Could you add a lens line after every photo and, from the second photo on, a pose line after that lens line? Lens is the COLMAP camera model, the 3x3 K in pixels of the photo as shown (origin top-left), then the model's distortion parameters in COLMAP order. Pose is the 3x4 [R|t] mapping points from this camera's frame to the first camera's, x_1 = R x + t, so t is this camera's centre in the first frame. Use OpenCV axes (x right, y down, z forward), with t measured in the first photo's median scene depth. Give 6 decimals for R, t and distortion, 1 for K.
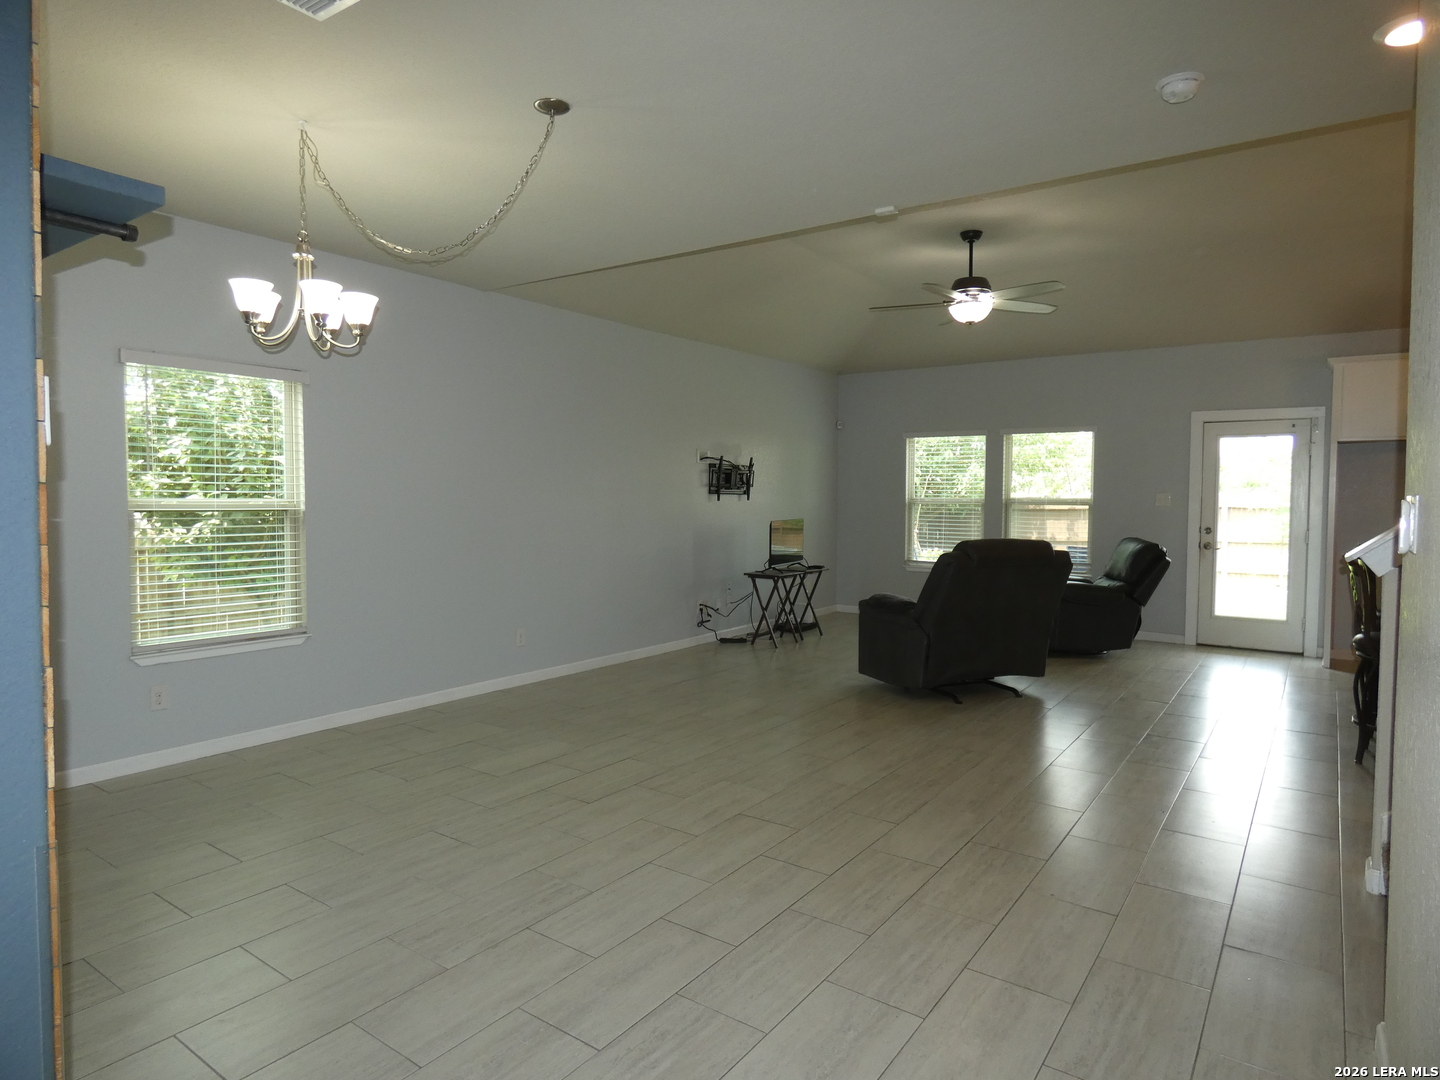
lens RADIAL K [[860.6, 0, 715.4], [0, 860.6, 539.7], [0, 0, 1]] dist [-0.013064, -0.002814]
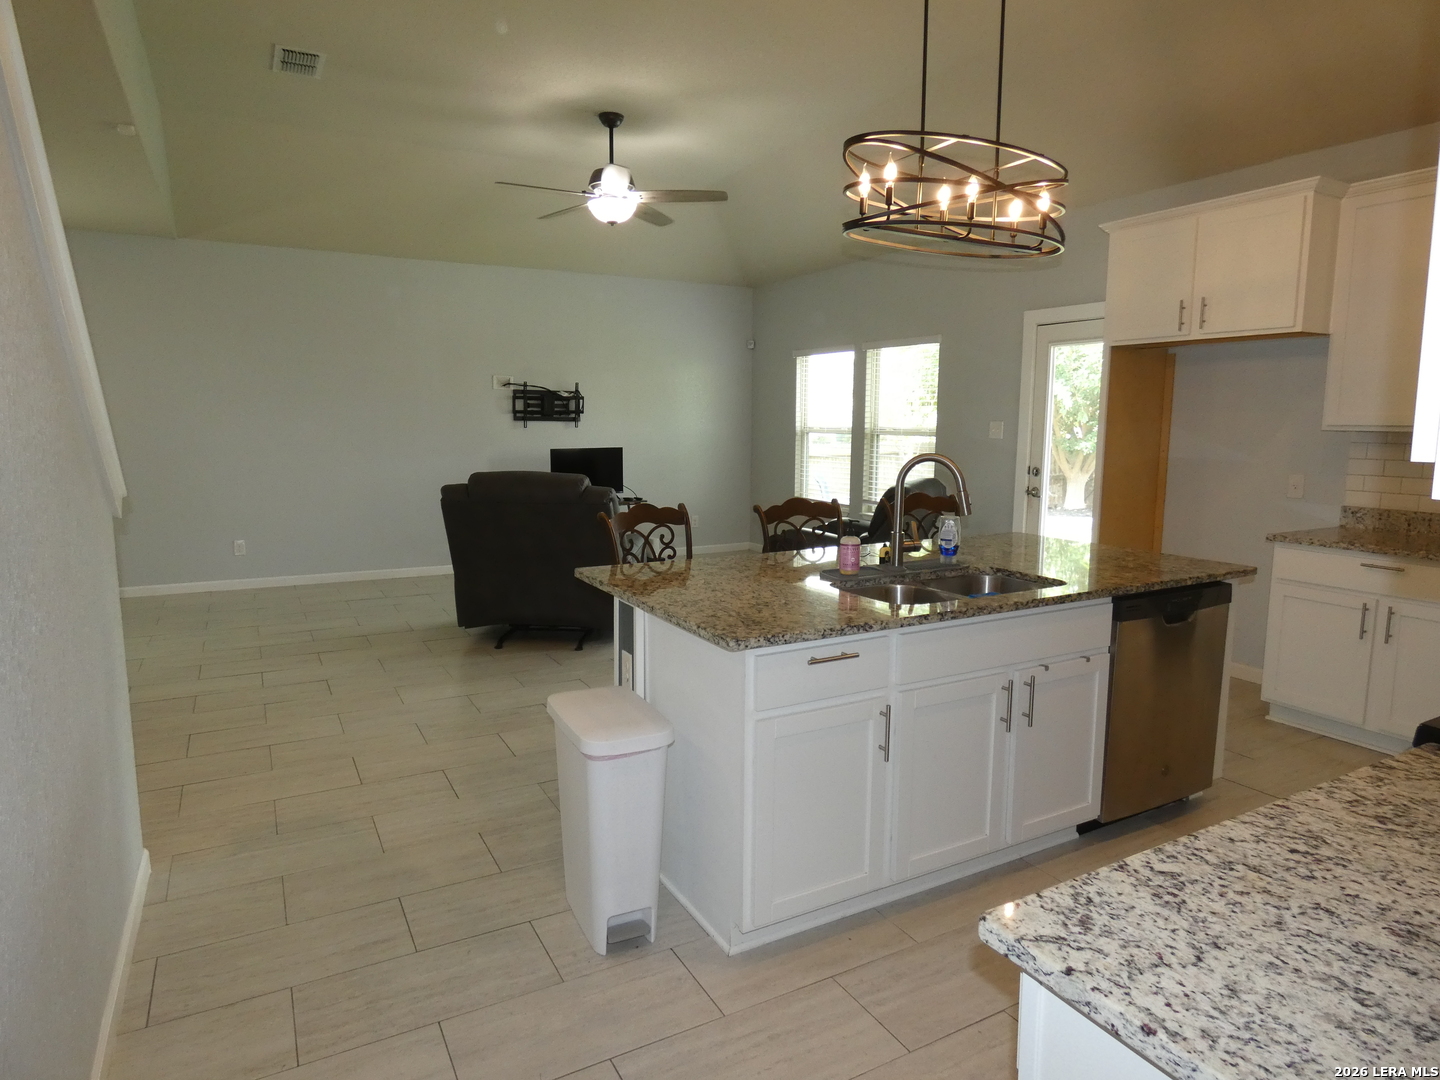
lens RADIAL K [[860.6, 0, 718.3], [0, 860.6, 535.7], [0, 0, 1]] dist [-0.013064, -0.002814]
pose [[0.901836, 0.060478, -0.427825, 0.639503], [-0.026845, 0.996085, 0.084221, -0.010485], [0.431244, -0.064468, 0.899929, 0.198015]]
